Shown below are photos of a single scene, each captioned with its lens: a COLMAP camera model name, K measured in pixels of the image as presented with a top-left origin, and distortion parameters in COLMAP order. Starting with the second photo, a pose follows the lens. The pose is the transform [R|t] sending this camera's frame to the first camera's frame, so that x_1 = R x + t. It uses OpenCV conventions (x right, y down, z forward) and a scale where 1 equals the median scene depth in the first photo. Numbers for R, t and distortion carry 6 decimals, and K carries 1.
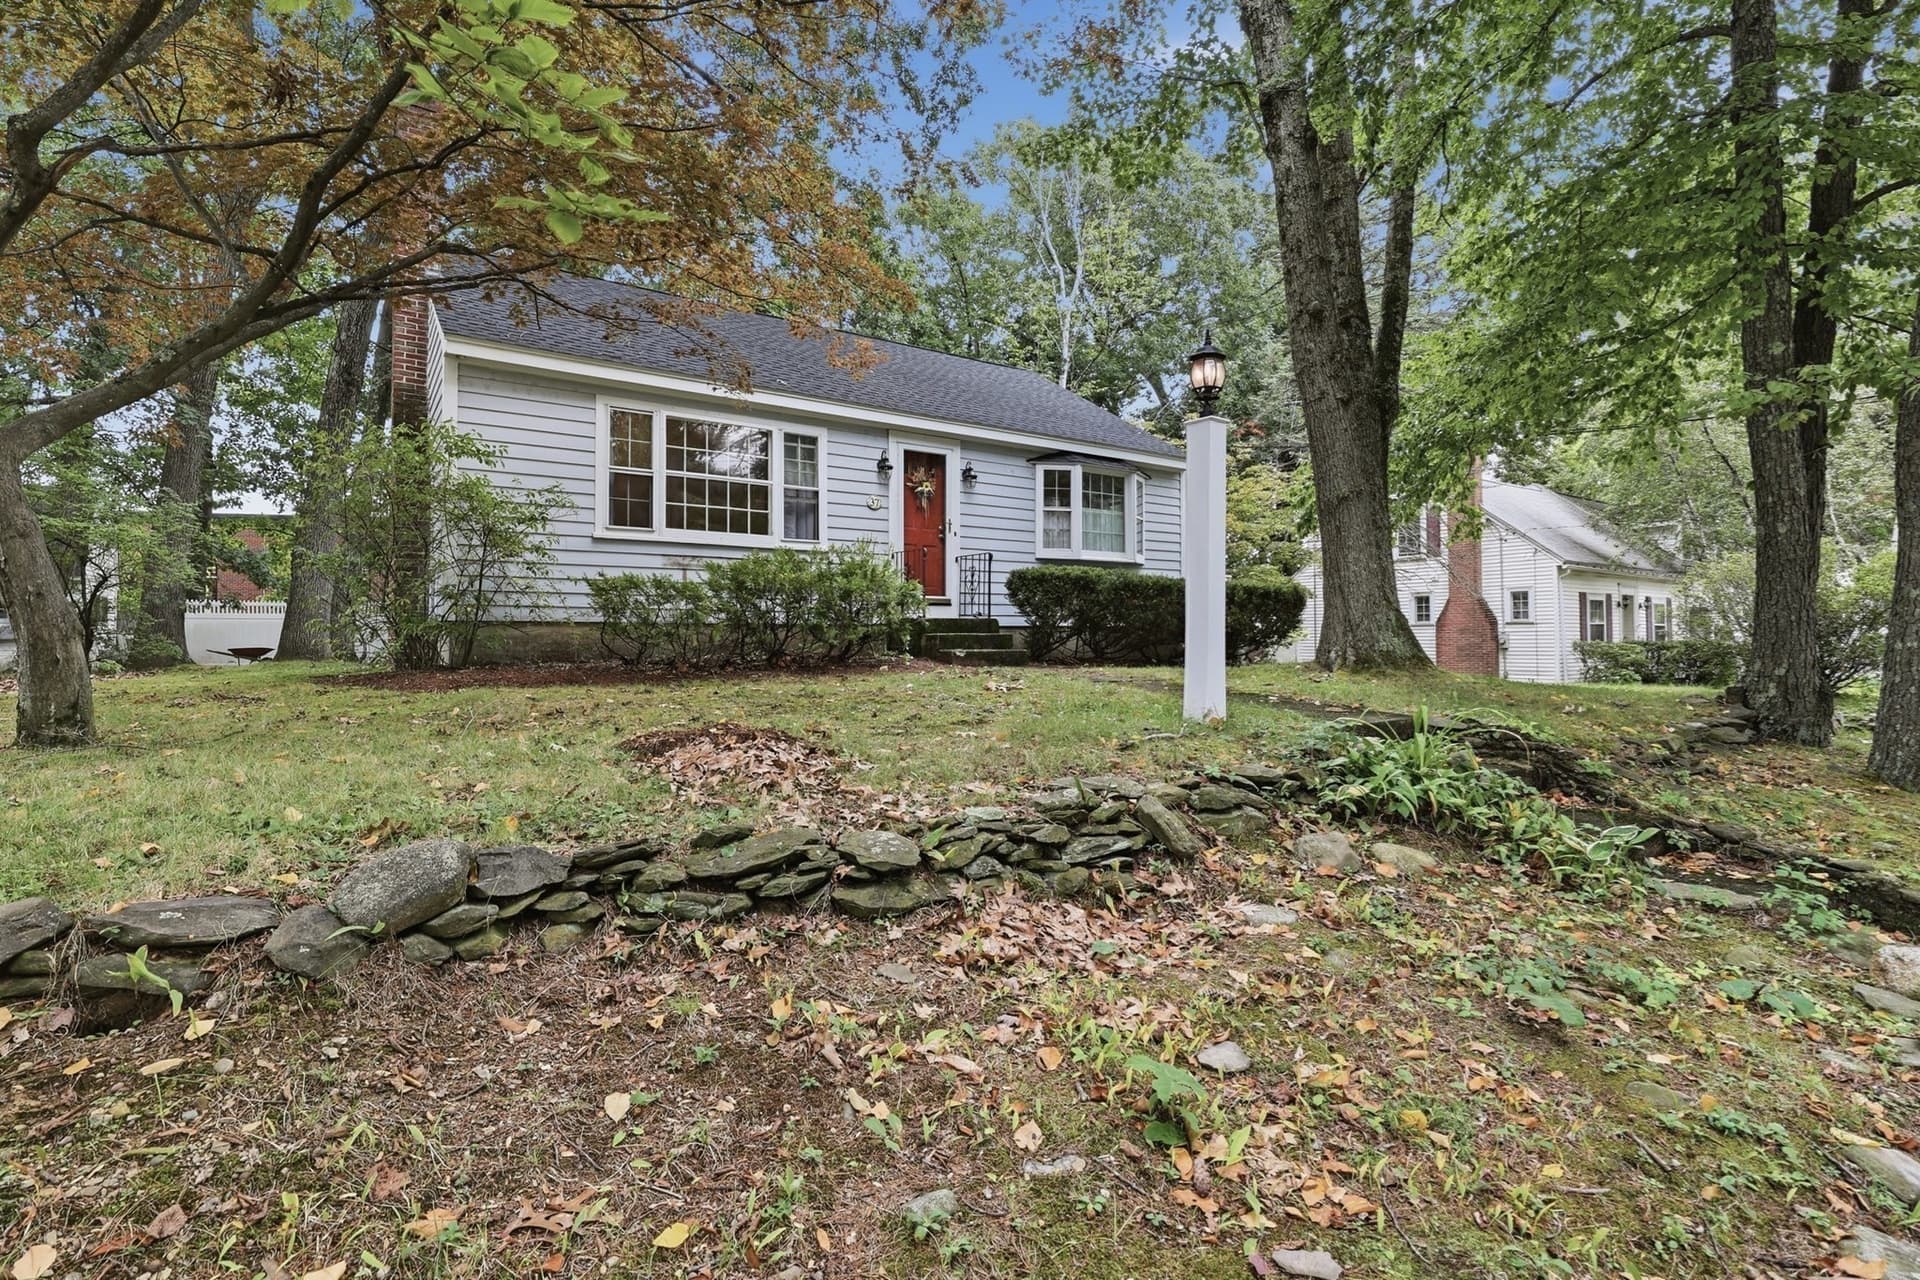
lens RADIAL K [[887.9, 0, 950.6], [0, 887.9, 628.3], [0, 0, 1]] dist [-0.012766, 0.004048]
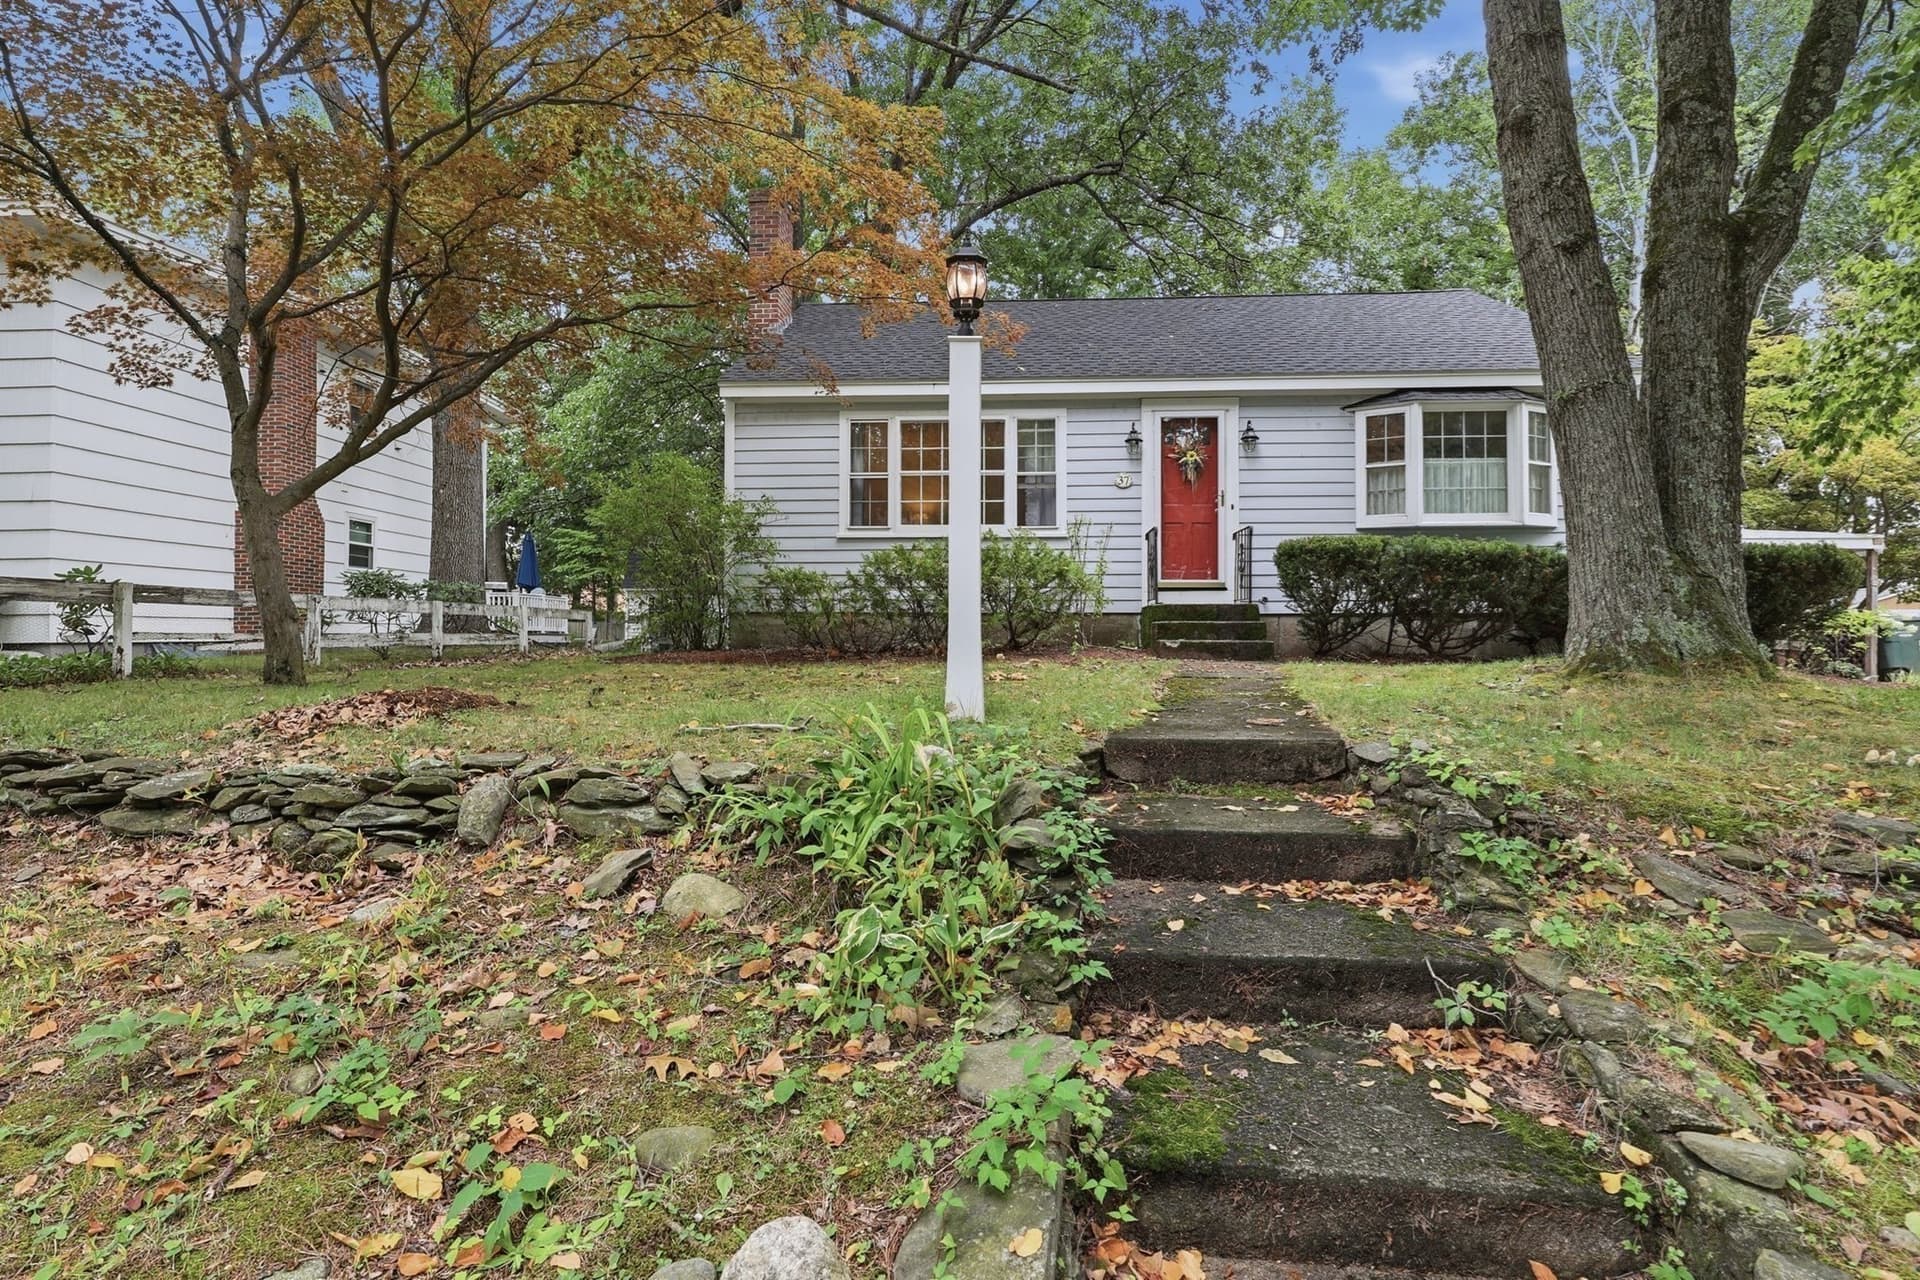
lens RADIAL K [[887.9, 0, 959.2], [0, 887.9, 624.7], [0, 0, 1]] dist [-0.012766, 0.004048]
pose [[0.786472, -0.002951, -0.617619, 0.417568], [0.003326, 0.999994, -0.000541, 0.010023], [0.617617, -0.001629, 0.786477, 0.199198]]
